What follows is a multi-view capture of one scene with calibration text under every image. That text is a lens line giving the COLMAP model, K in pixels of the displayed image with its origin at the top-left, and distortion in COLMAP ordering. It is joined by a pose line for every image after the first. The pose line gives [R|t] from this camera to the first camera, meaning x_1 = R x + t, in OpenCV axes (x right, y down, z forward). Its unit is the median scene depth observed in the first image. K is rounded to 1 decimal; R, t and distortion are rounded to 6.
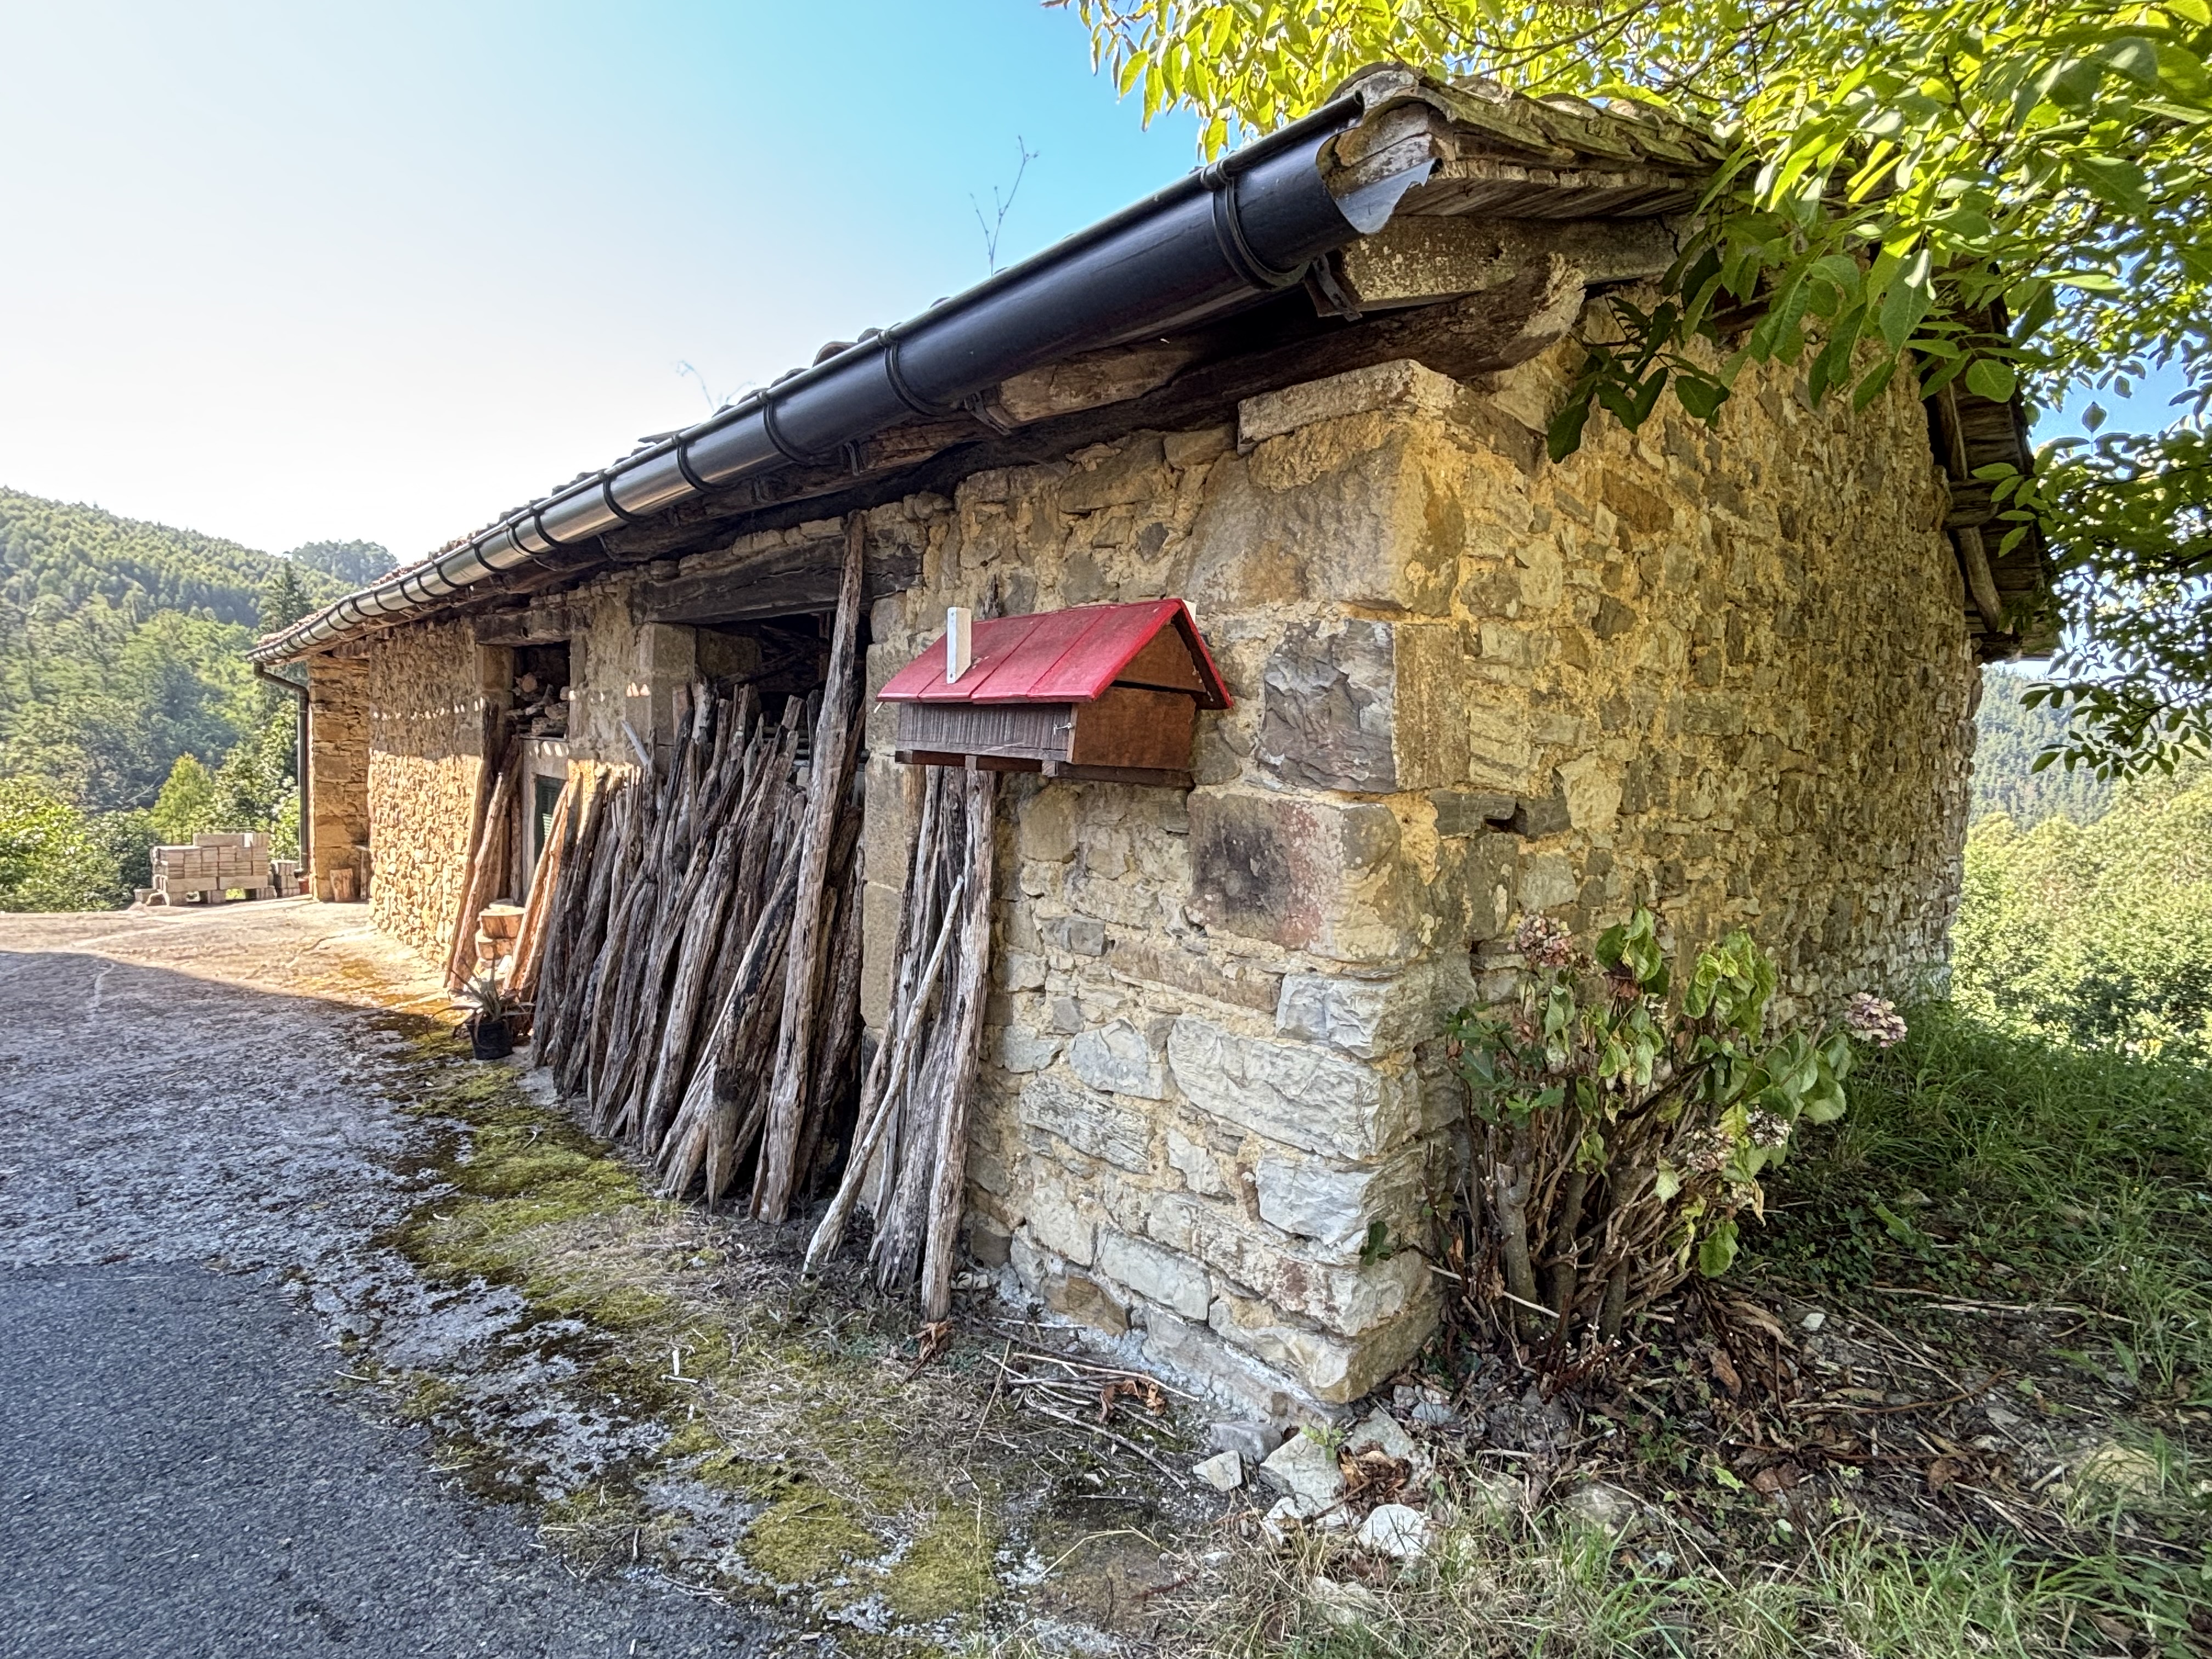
lens RADIAL K [[1166.4, 0, 1106.0], [0, 1166.4, 829.5], [0, 0, 1]] dist [0.001242, 0.000299]
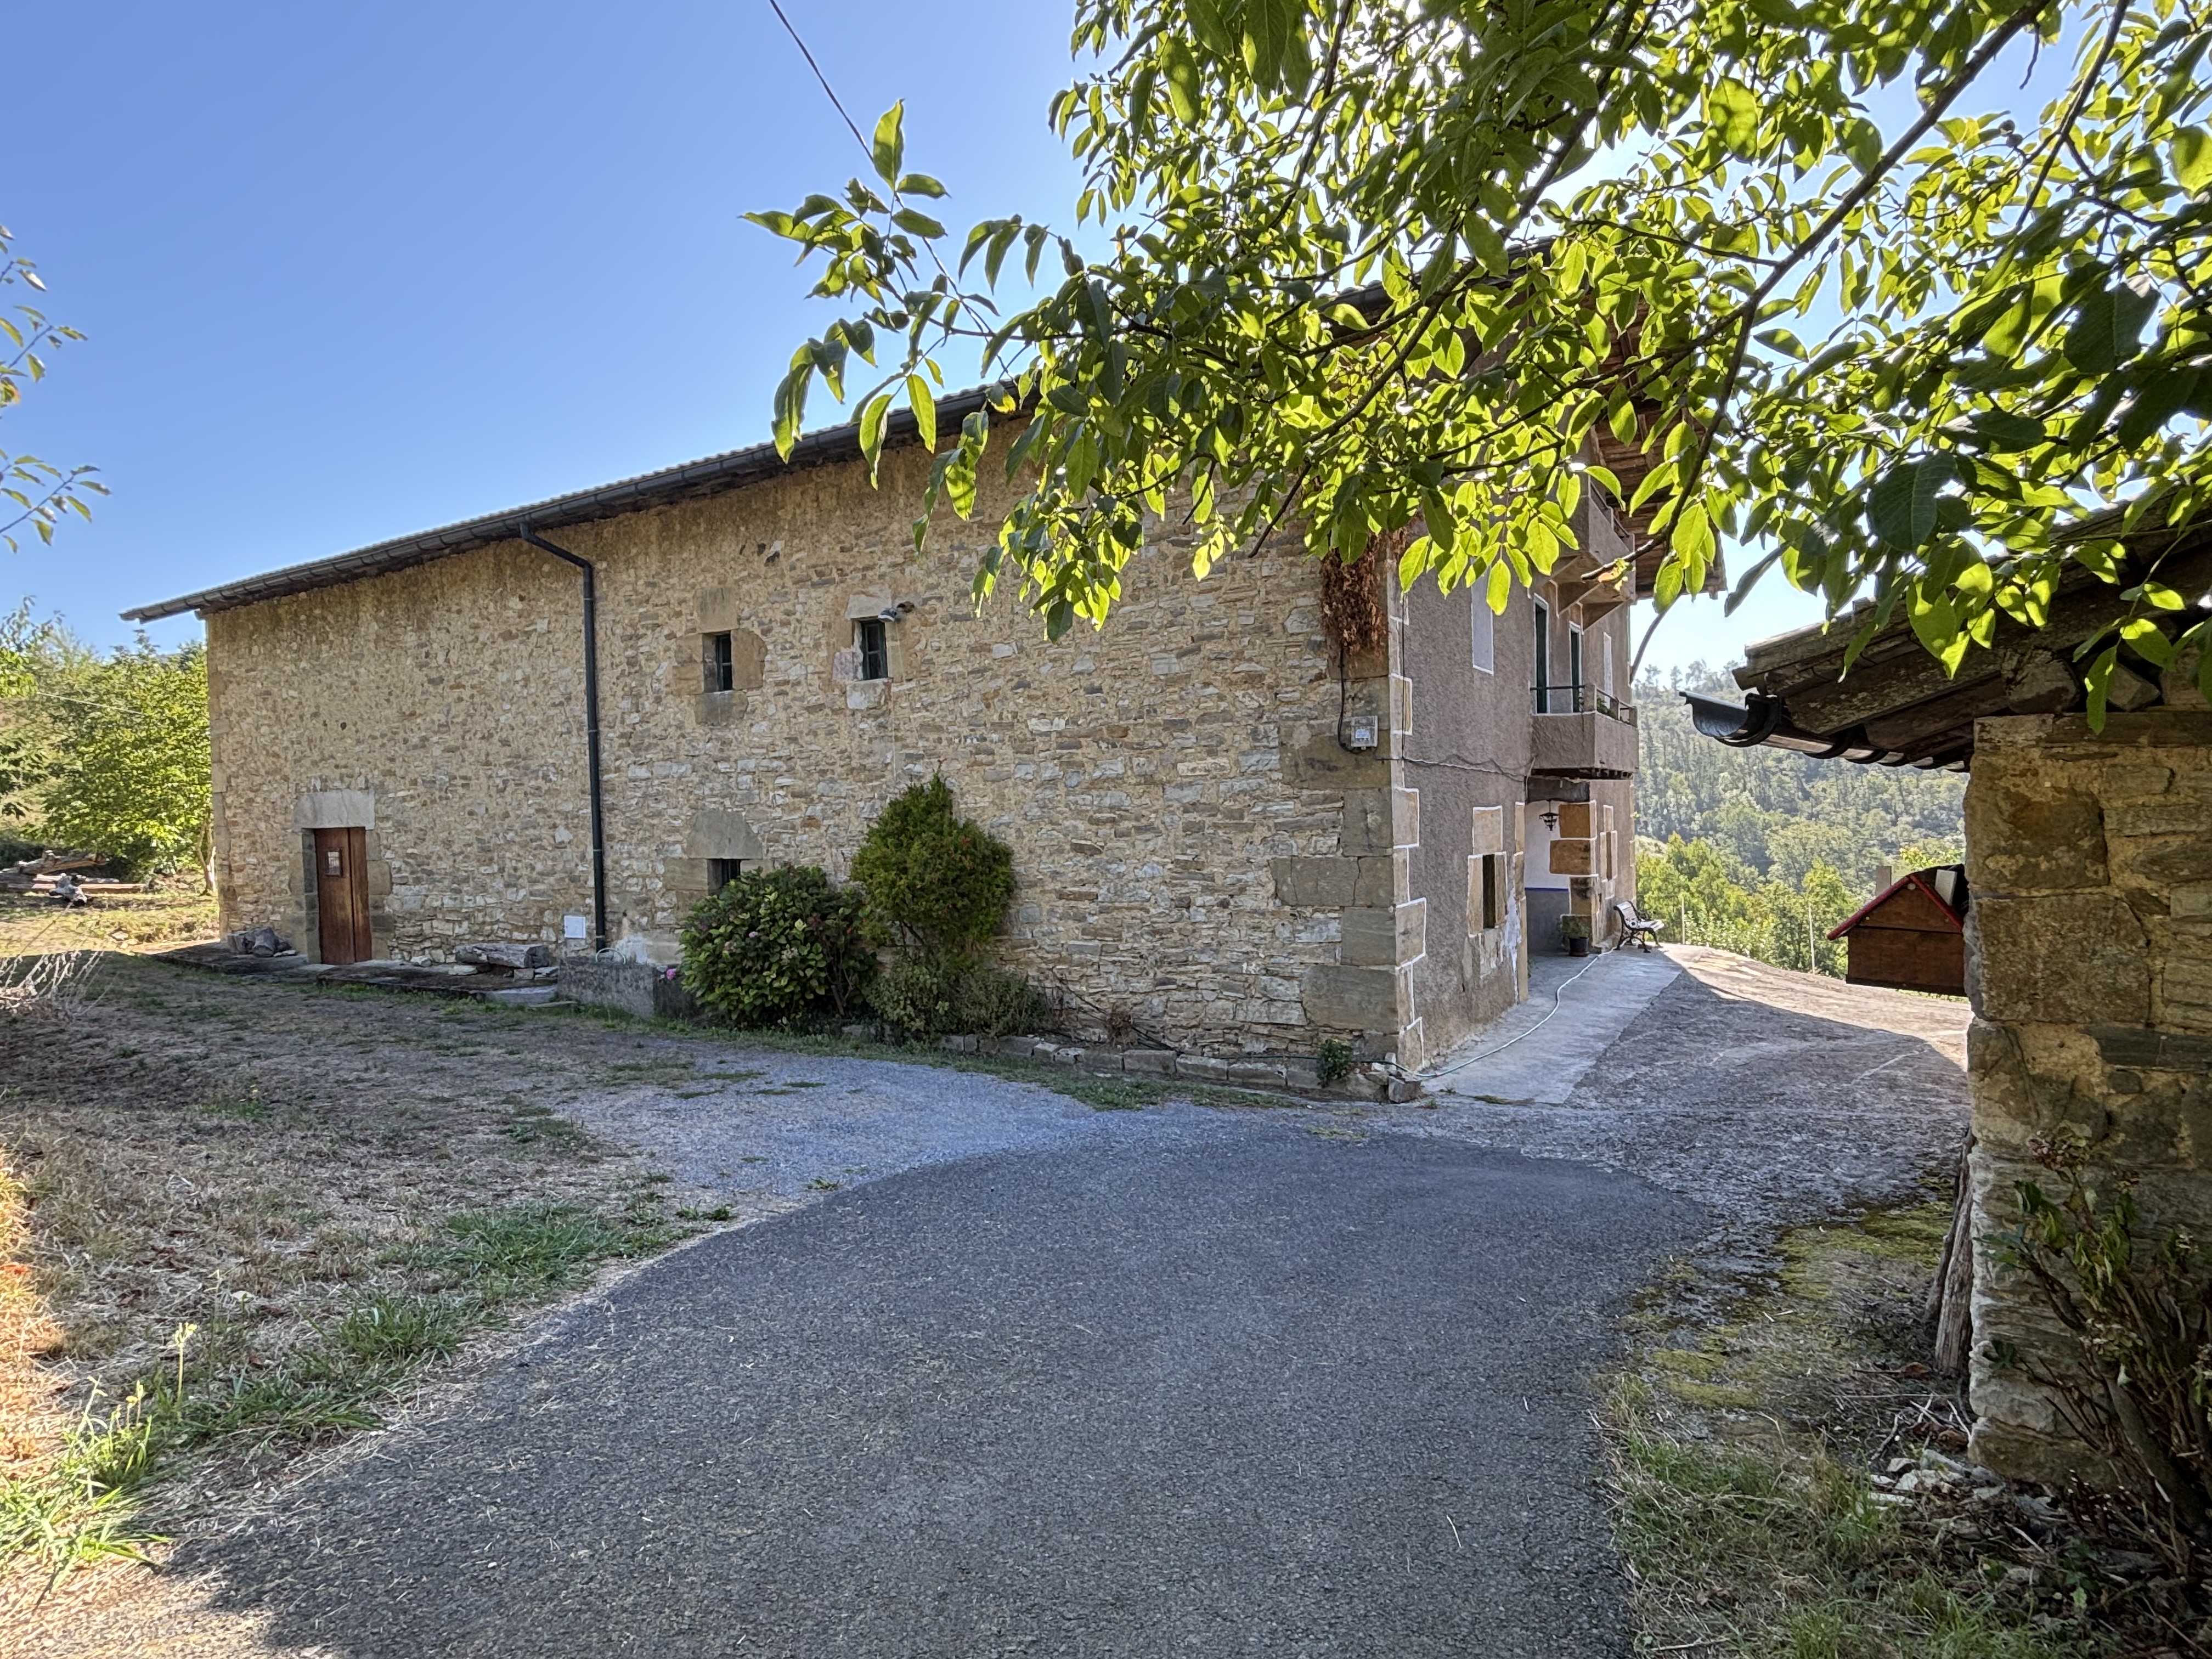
lens RADIAL K [[1166.4, 0, 1106.0], [0, 1166.4, 829.5], [0, 0, 1]] dist [0.001242, 0.000299]
pose [[0.093516, -0.034170, -0.995031, 0.872632], [-0.046891, 0.998151, -0.038684, -0.088300], [0.994513, 0.050276, 0.091741, -0.104828]]
